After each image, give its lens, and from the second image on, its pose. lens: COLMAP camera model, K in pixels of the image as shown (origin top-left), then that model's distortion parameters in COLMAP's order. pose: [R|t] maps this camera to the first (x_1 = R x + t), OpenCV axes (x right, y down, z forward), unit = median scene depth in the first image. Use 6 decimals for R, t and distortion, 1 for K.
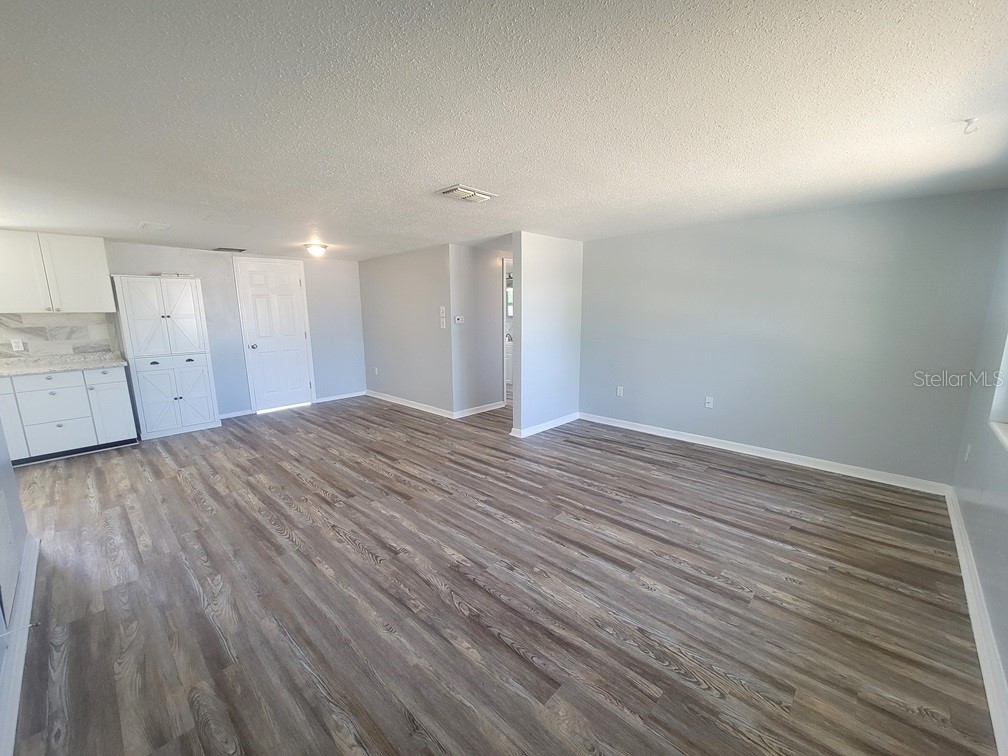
lens RADIAL K [[408.3, 0, 501.7], [0, 408.3, 384.4], [0, 0, 1]] dist [0.000721, -0.000613]
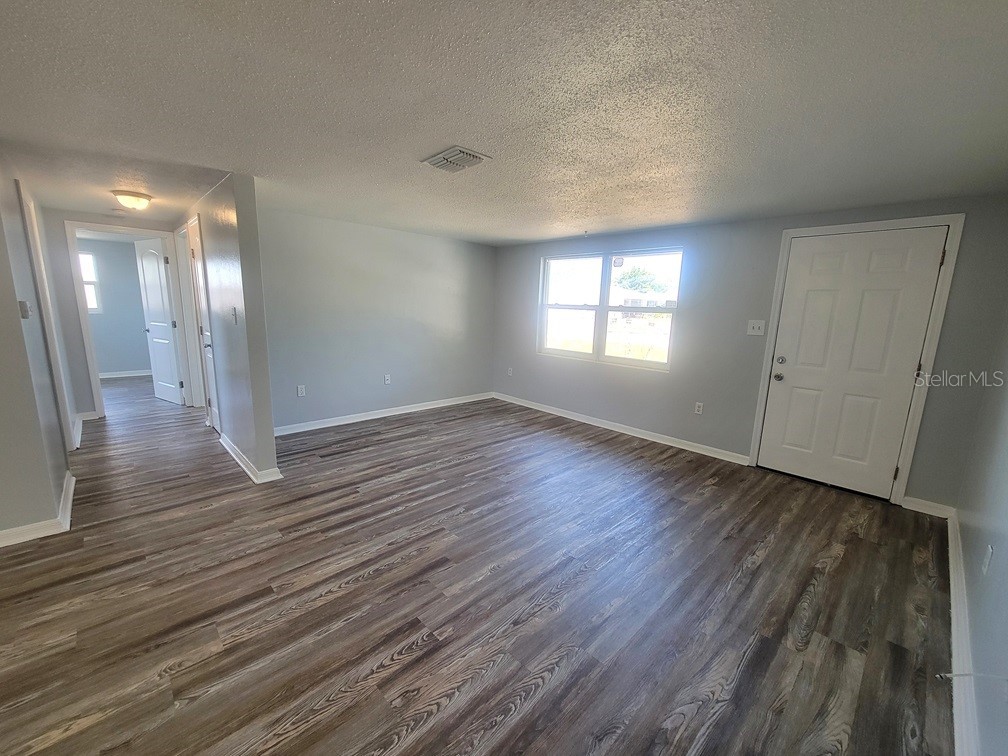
lens RADIAL K [[410.9, 0, 500.7], [0, 410.9, 382.3], [0, 0, 1]] dist [0.001689, -0.003786]
pose [[0.045989, -0.177088, 0.983120, -0.862510], [0.153538, 0.973720, 0.168213, -0.129620], [-0.987072, 0.143210, 0.071971, 0.793074]]
